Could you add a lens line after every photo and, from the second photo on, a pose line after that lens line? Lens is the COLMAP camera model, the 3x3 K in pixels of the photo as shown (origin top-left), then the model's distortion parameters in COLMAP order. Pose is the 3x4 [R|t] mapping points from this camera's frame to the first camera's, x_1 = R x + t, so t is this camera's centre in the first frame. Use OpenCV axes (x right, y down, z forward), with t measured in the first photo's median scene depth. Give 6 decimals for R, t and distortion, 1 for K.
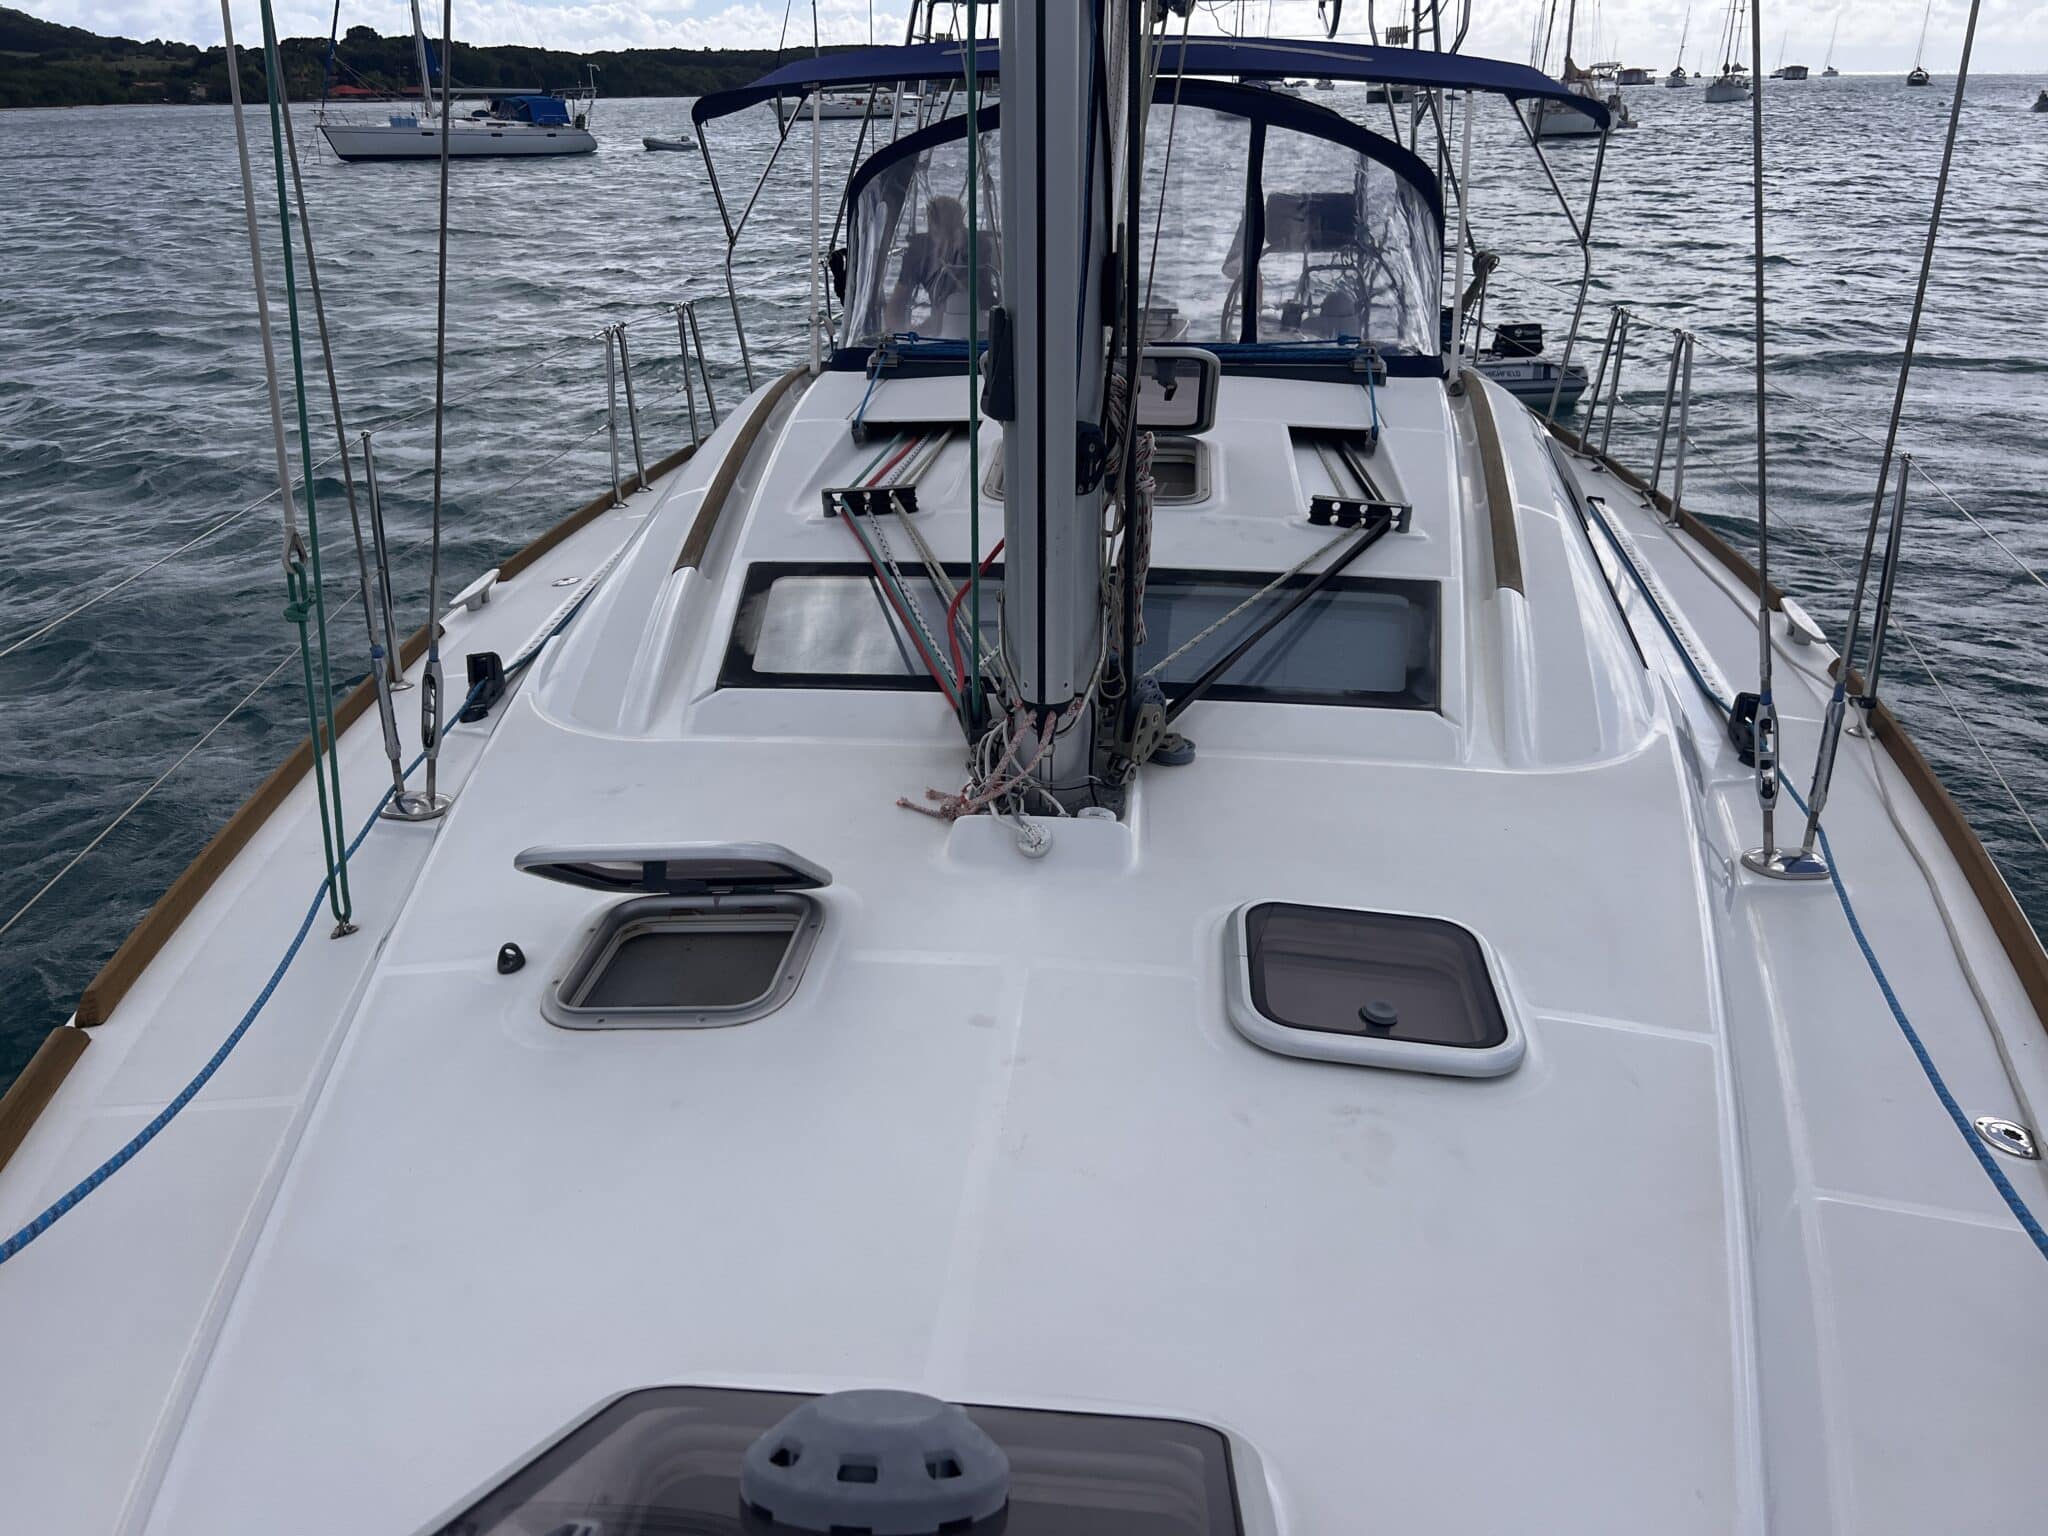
lens RADIAL K [[1513.6, 0, 1006.0], [0, 1513.6, 772.6], [0, 0, 1]] dist [0.023412, -0.041110]
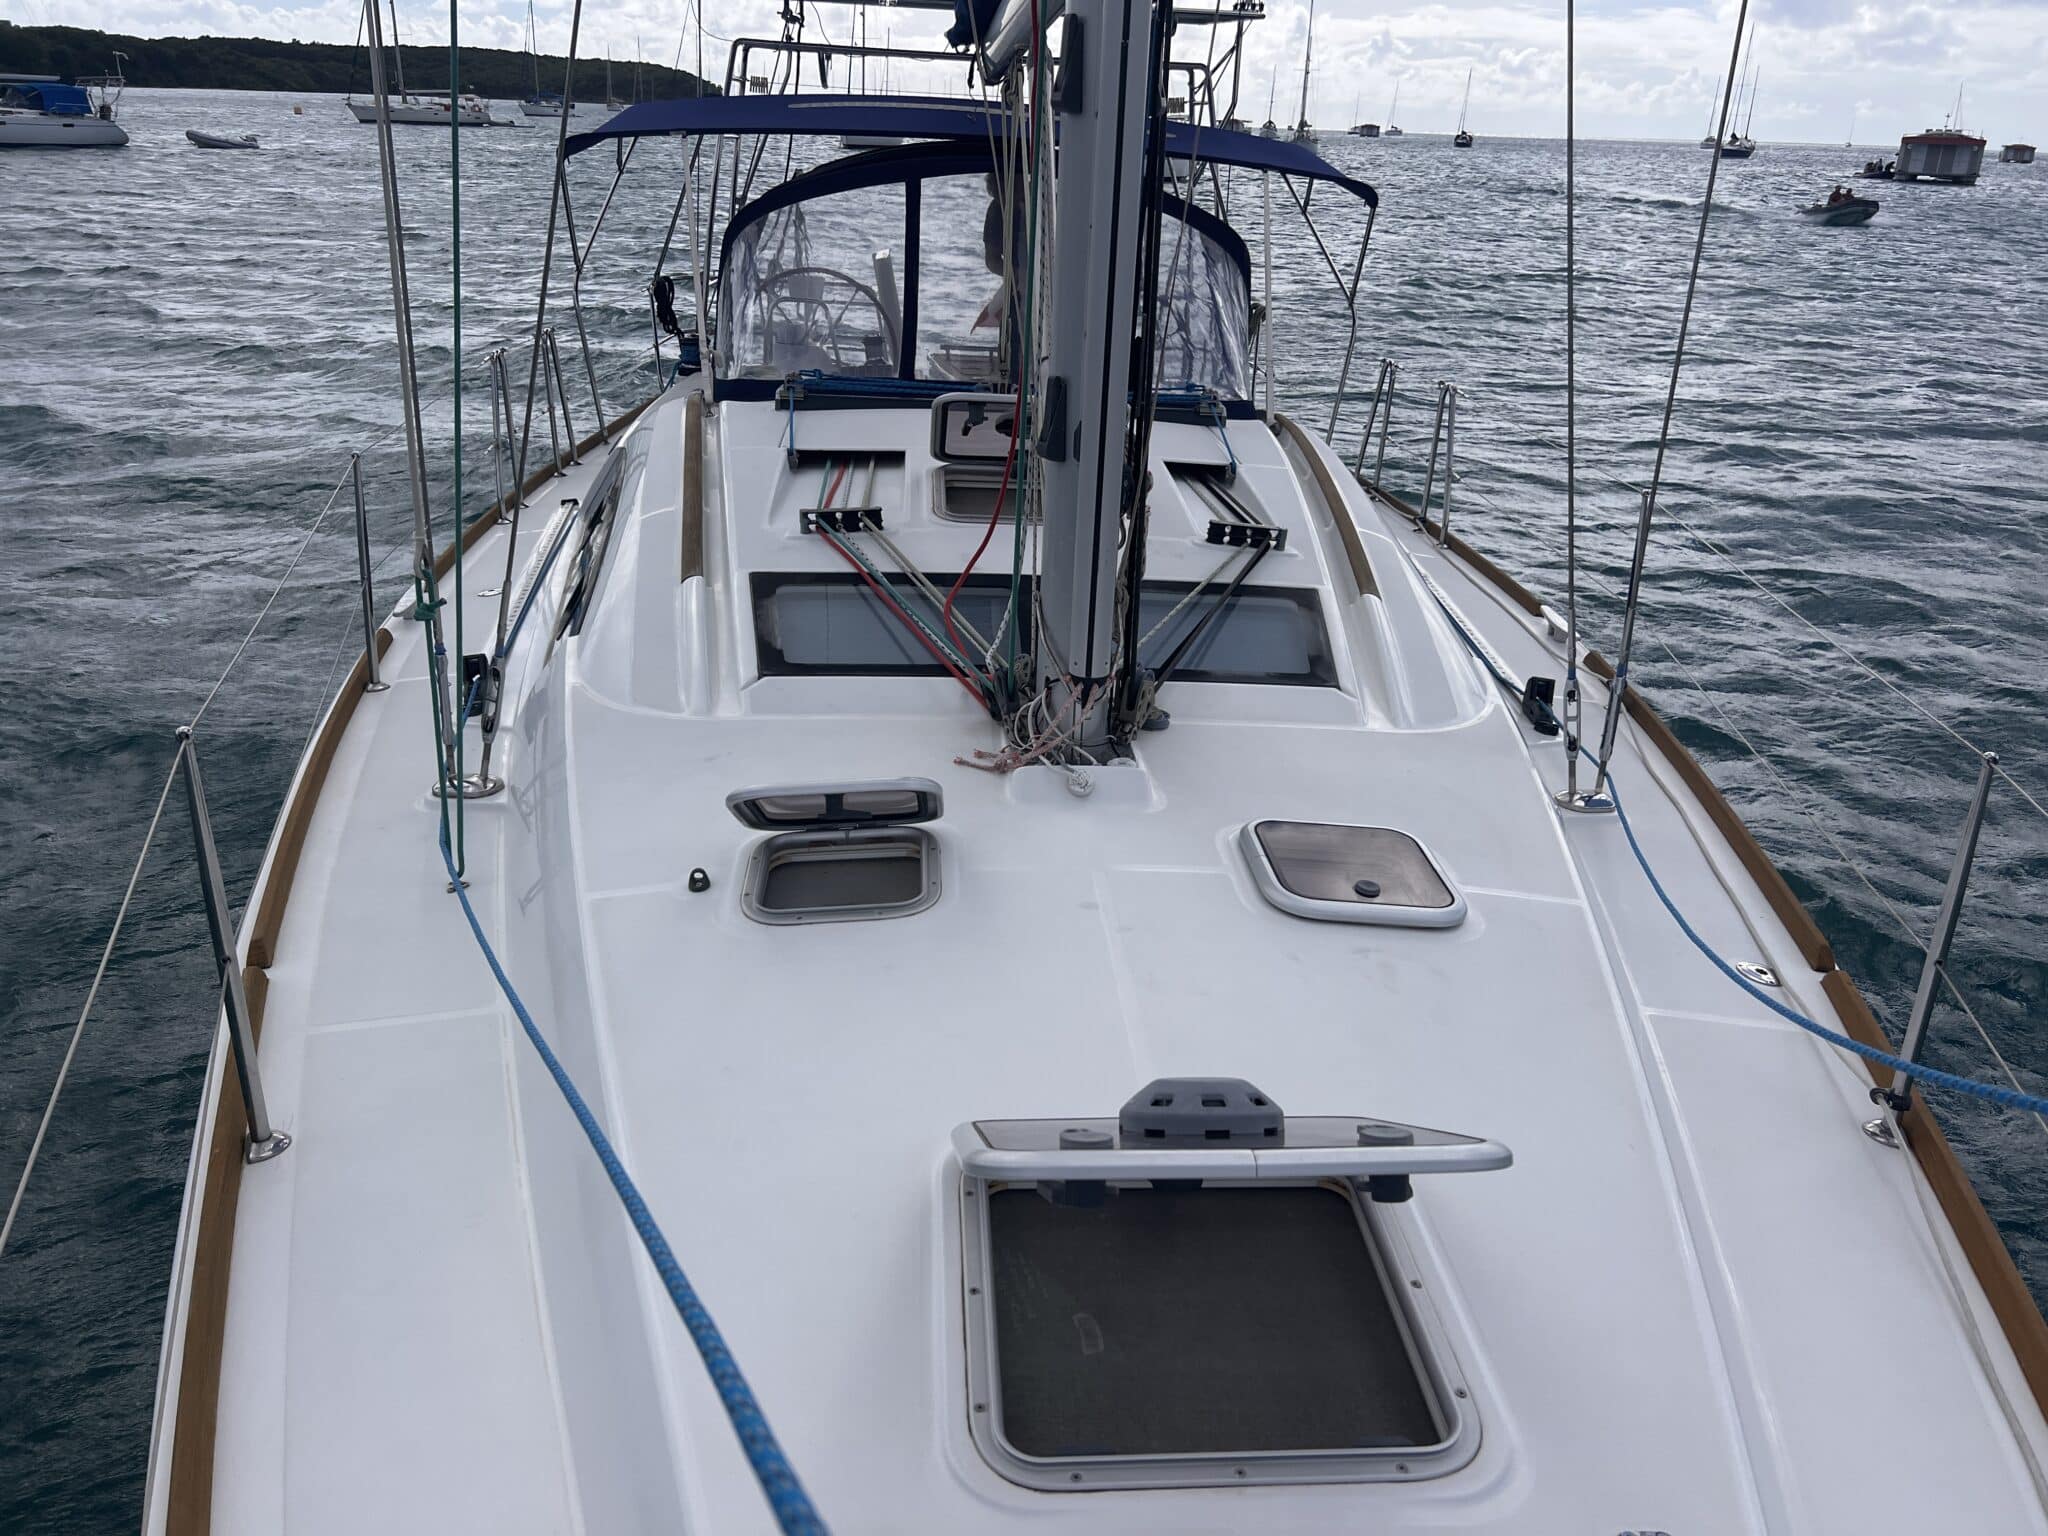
lens RADIAL K [[1513.6, 0, 1038.7], [0, 1513.6, 764.5], [0, 0, 1]] dist [0.023412, -0.041110]
pose [[0.981759, -0.020209, 0.189050, -0.190037], [0.023480, 0.999611, -0.015078, 0.034364], [-0.188672, 0.019242, 0.981852, -0.196548]]
